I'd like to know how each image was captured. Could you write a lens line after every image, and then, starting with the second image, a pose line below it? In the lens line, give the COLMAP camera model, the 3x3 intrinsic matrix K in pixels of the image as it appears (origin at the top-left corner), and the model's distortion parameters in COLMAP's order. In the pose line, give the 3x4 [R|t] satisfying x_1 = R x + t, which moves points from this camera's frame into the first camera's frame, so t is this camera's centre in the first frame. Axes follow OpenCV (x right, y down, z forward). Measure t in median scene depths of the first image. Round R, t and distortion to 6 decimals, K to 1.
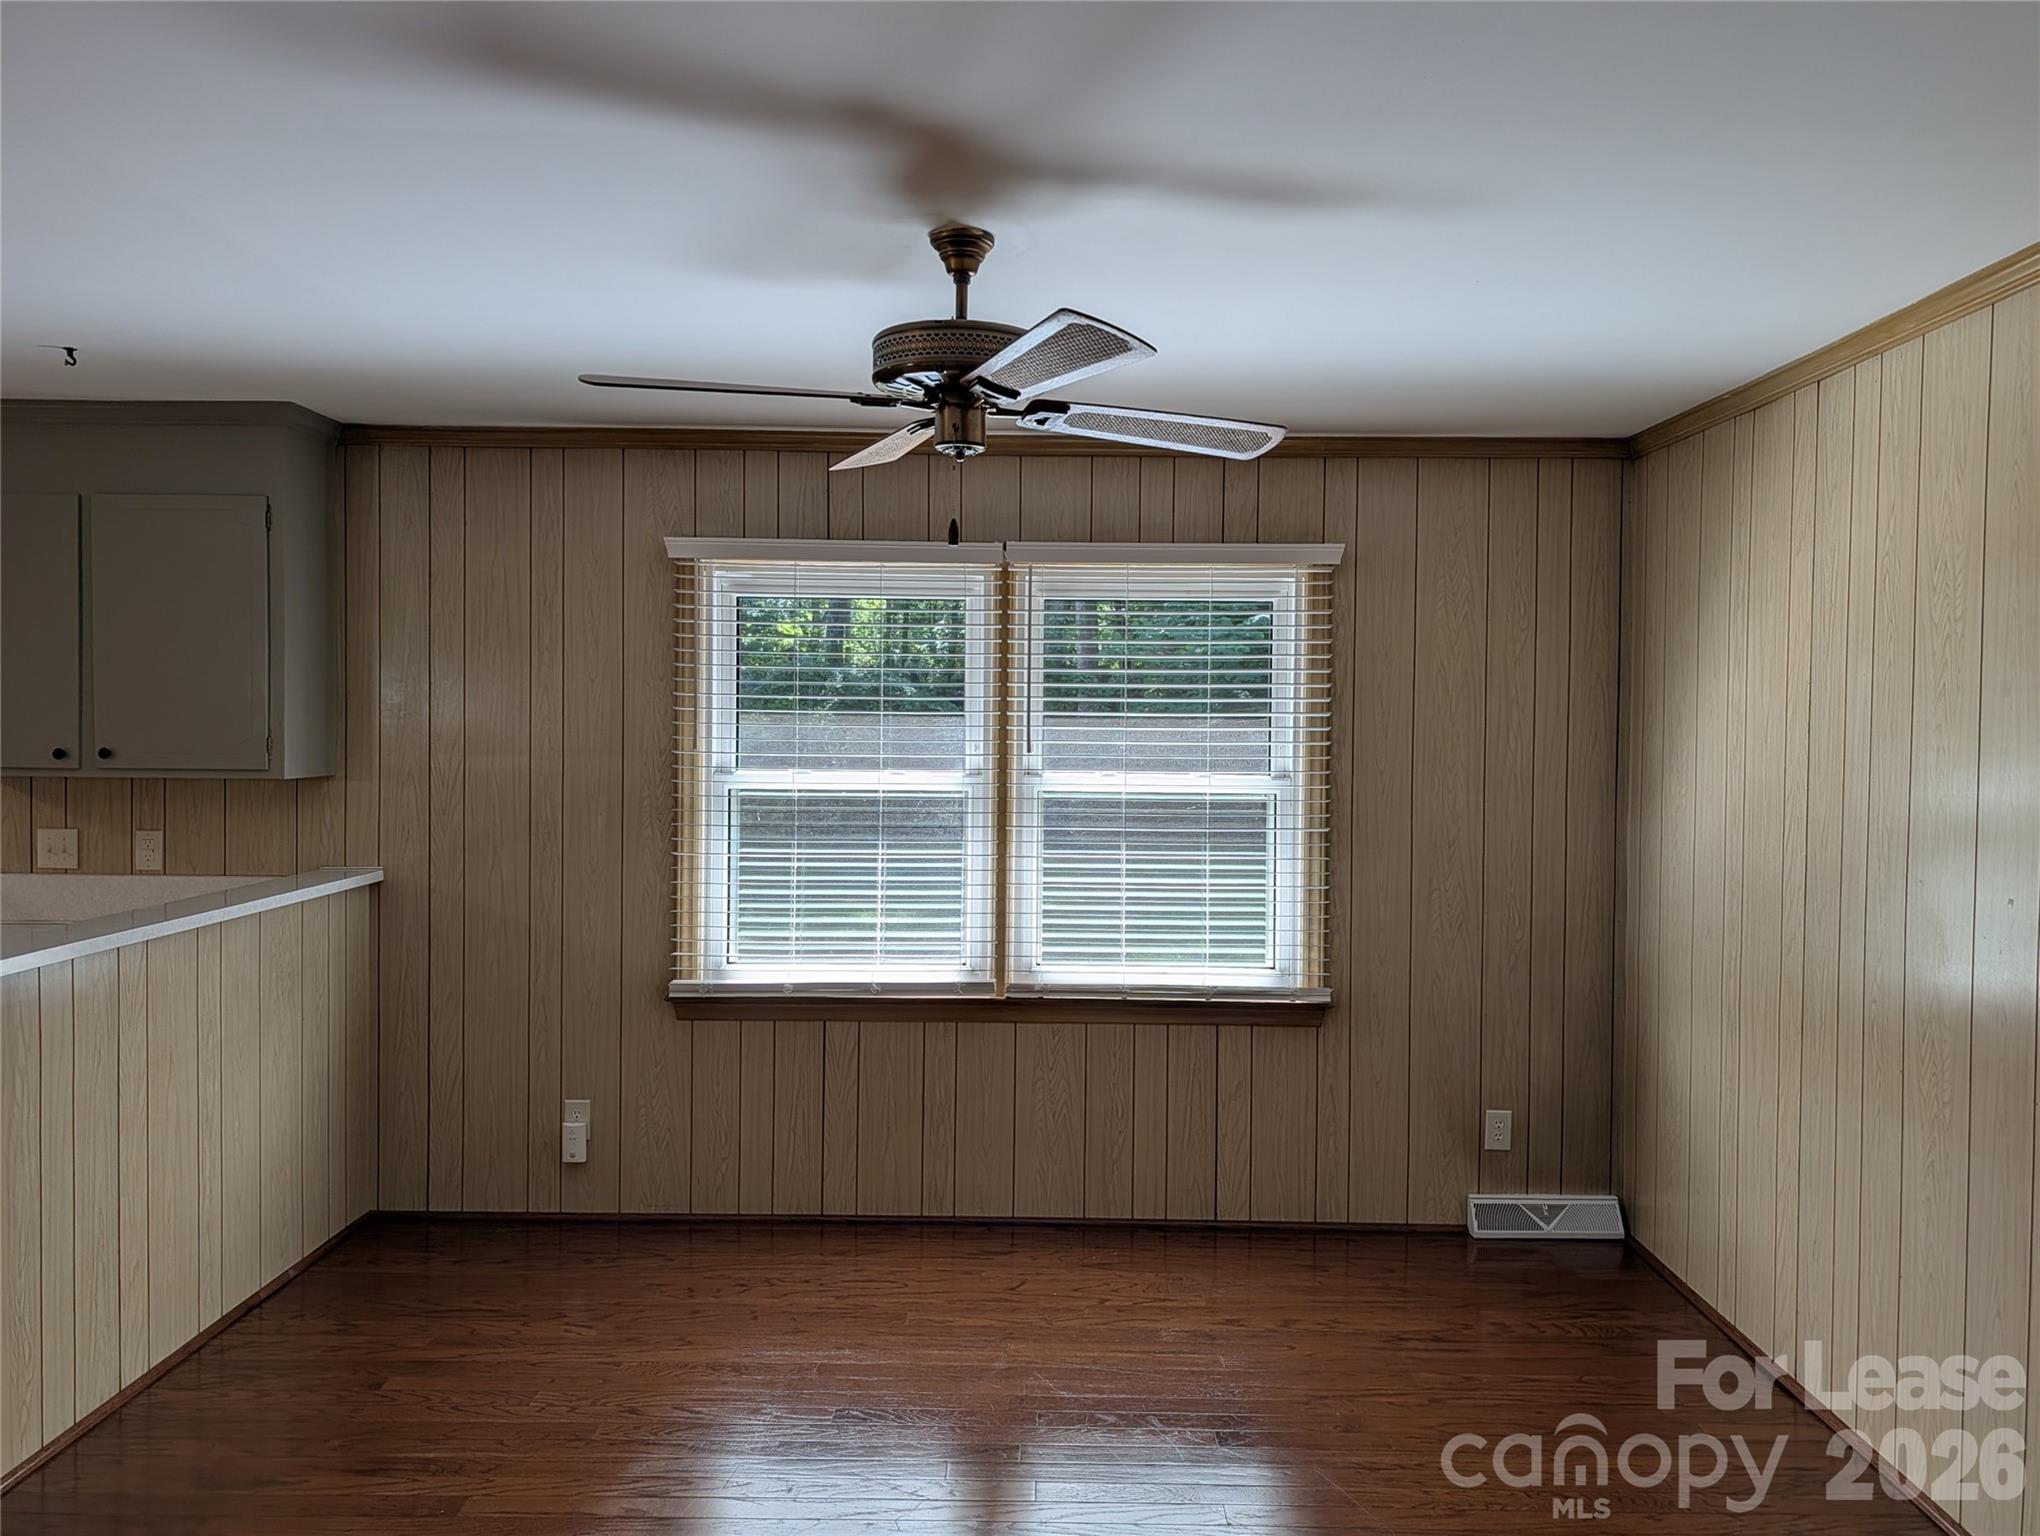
lens RADIAL K [[1460.9, 0, 1057.2], [0, 1460.9, 749.6], [0, 0, 1]] dist [0.056616, -0.066748]
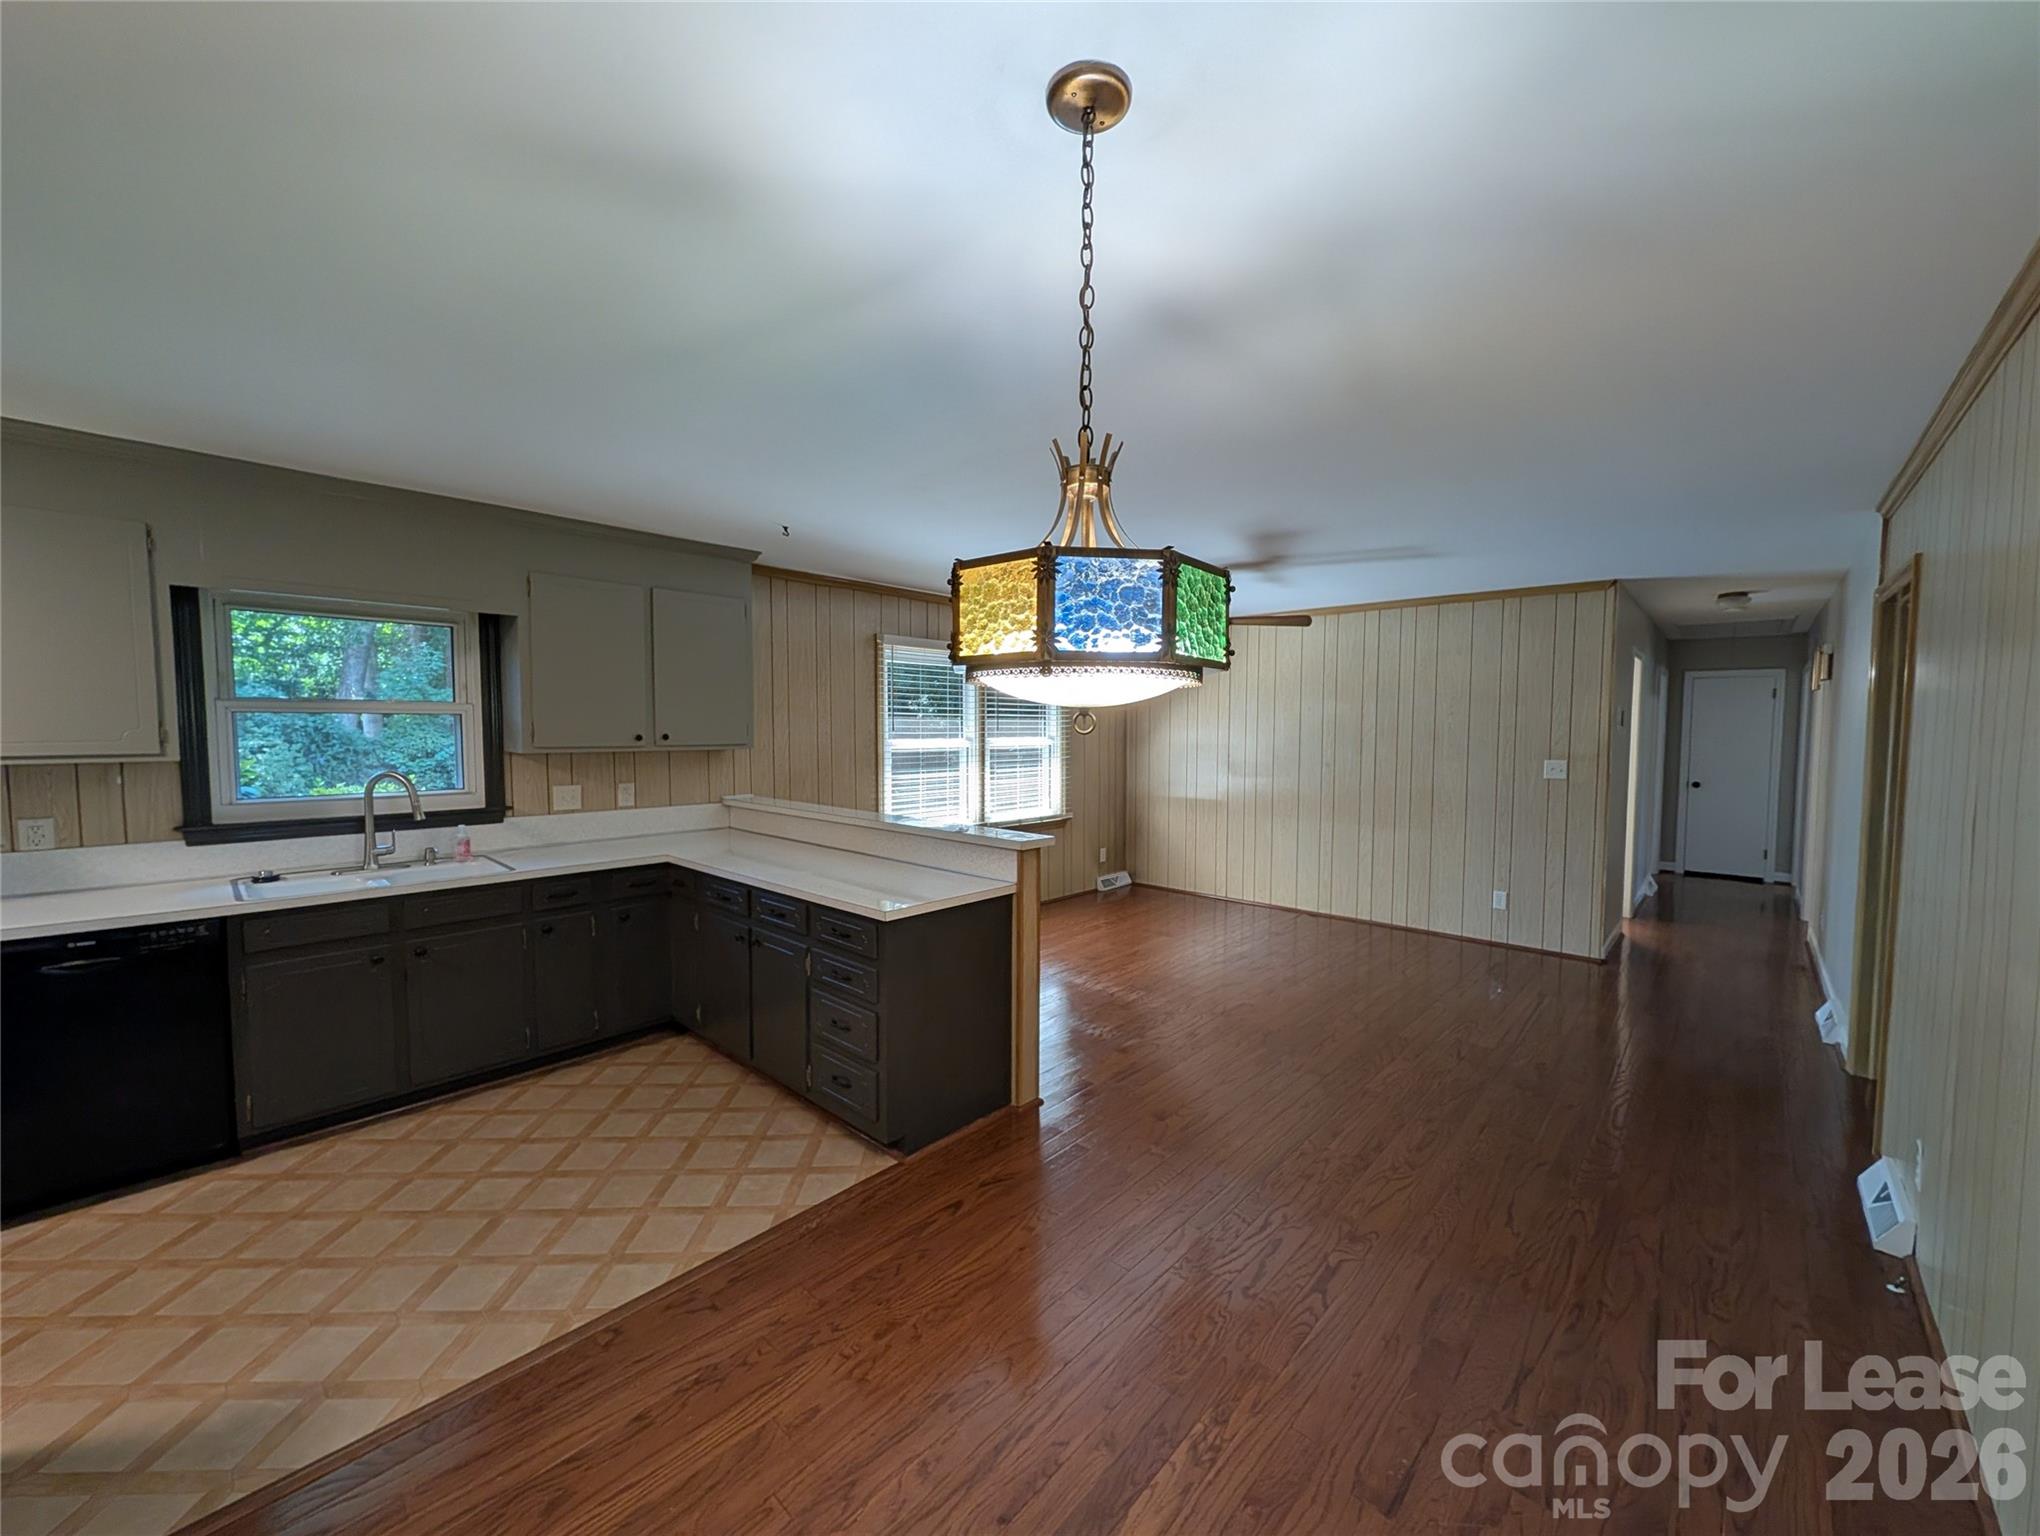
lens RADIAL K [[785.4, 0, 1031.1], [0, 785.4, 771.8], [0, 0, 1]] dist [0.001104, 0.000187]
pose [[0.674444, -0.052287, 0.736472, -0.974907], [0.018550, 0.998374, 0.053893, 0.001496], [-0.738093, -0.022686, 0.674318, 0.041094]]
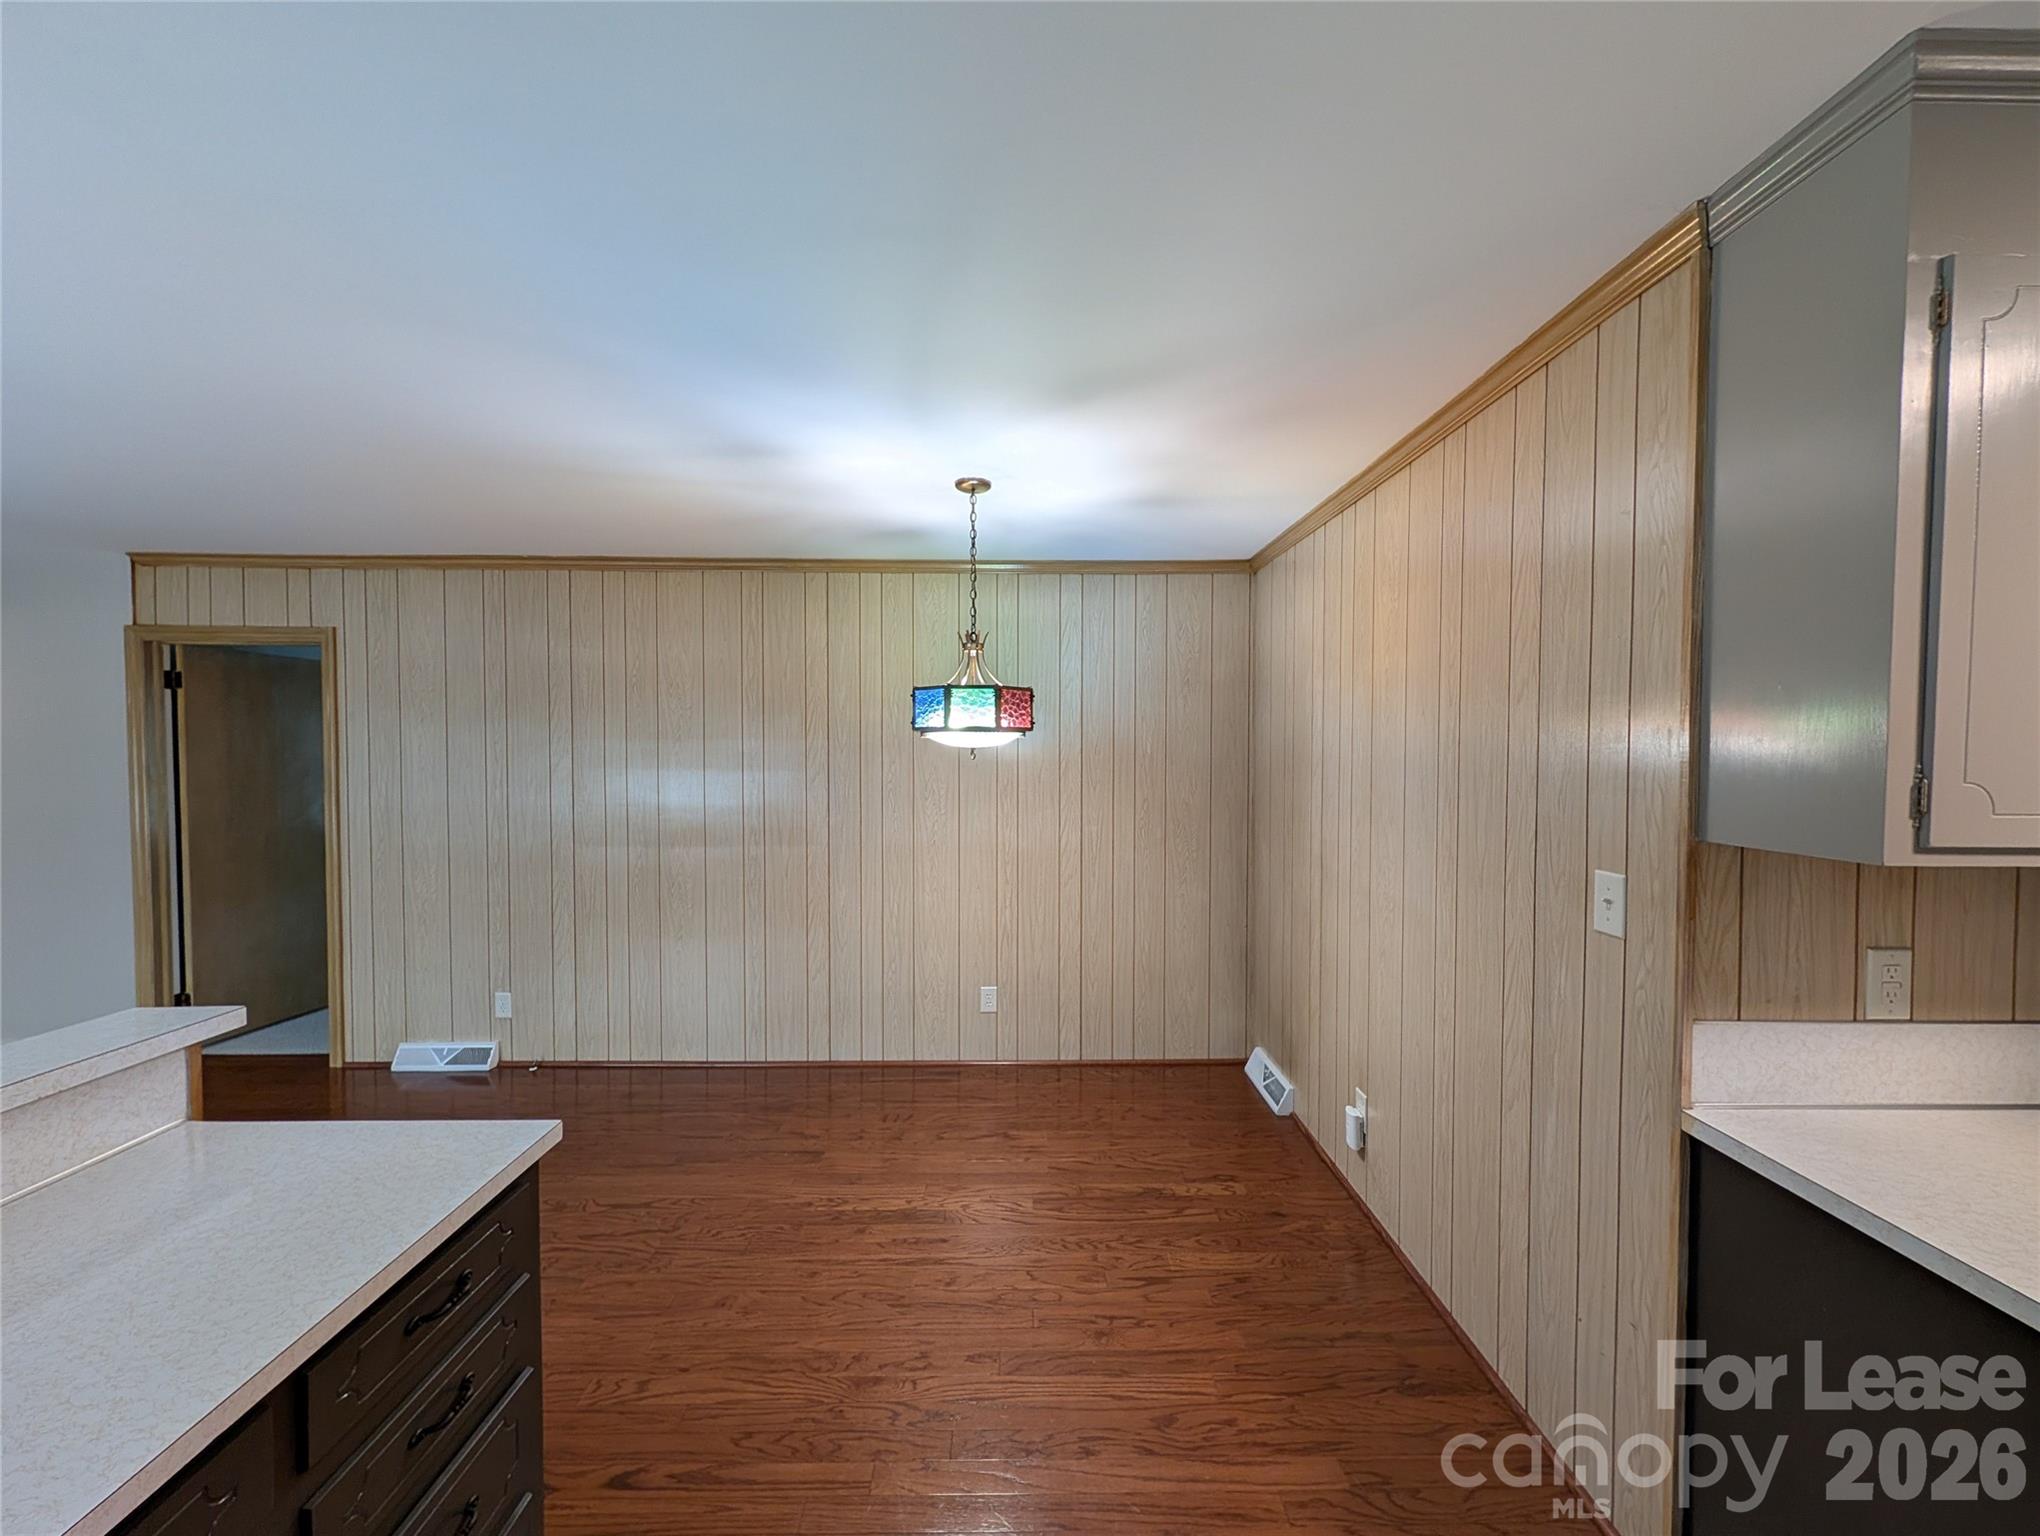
lens RADIAL K [[780.0, 0, 1018.8], [0, 780.0, 772.6], [0, 0, 1]] dist [-0.001010, 0.000166]
pose [[-0.999916, -0.012524, -0.003430, -0.801215], [-0.012669, 0.998864, 0.045938, -0.014537], [0.002851, 0.045977, -0.998938, 0.787979]]
